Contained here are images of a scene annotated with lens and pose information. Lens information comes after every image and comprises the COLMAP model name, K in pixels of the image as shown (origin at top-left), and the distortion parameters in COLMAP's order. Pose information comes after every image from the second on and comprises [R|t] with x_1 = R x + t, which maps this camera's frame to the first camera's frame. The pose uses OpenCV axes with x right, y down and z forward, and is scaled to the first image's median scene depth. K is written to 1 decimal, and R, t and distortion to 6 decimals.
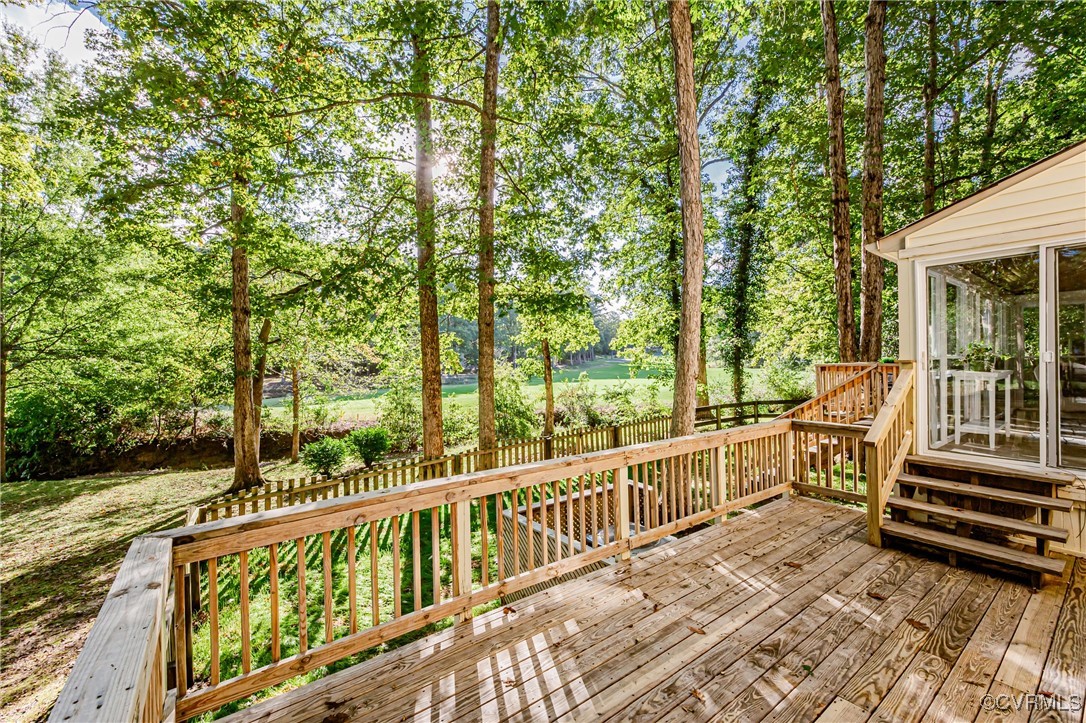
lens RADIAL K [[438.6, 0, 537.4], [0, 438.6, 361.3], [0, 0, 1]] dist [0.000031, 0.000195]
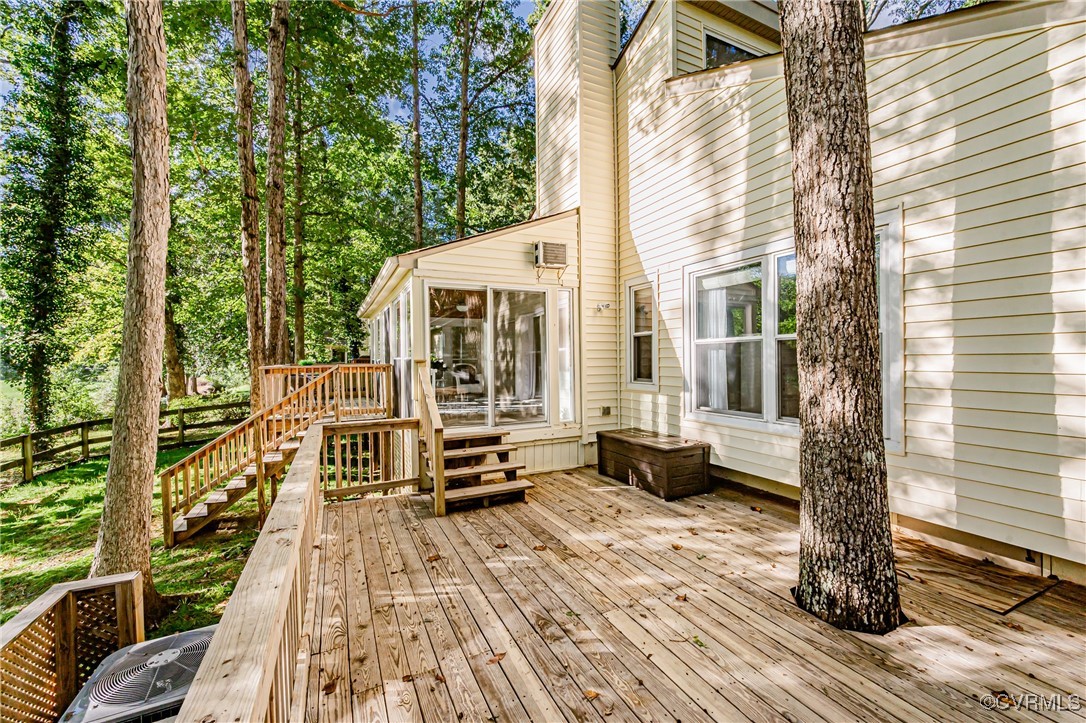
lens RADIAL K [[438.6, 0, 542.4], [0, 438.6, 360.4], [0, 0, 1]] dist [0.000031, 0.000195]
pose [[0.182308, 0.003384, 0.983236, -0.350693], [0.015101, 0.999867, -0.006241, 0.016469], [-0.983126, 0.015985, 0.182232, 0.534066]]
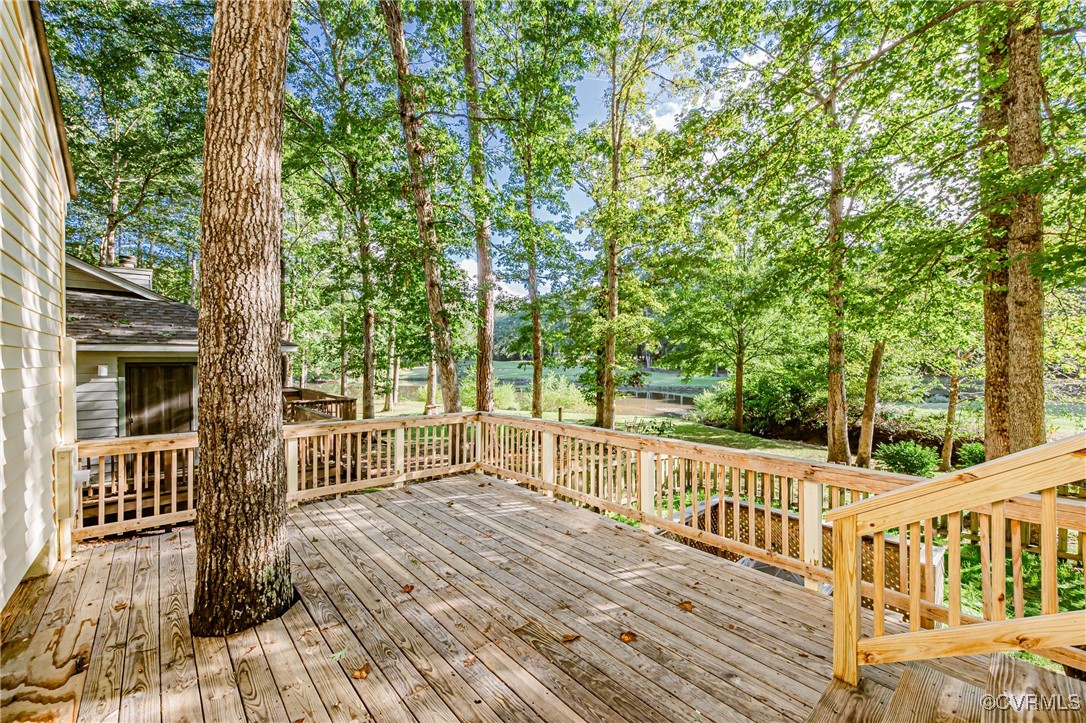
lens RADIAL K [[438.6, 0, 542.6], [0, 438.6, 360.1], [0, 0, 1]] dist [0.000031, 0.000195]
pose [[0.089401, 0.009045, -0.995955, 1.311898], [0.000169, 0.999959, 0.009097, -0.009039], [0.995996, -0.000982, 0.089396, 0.621233]]
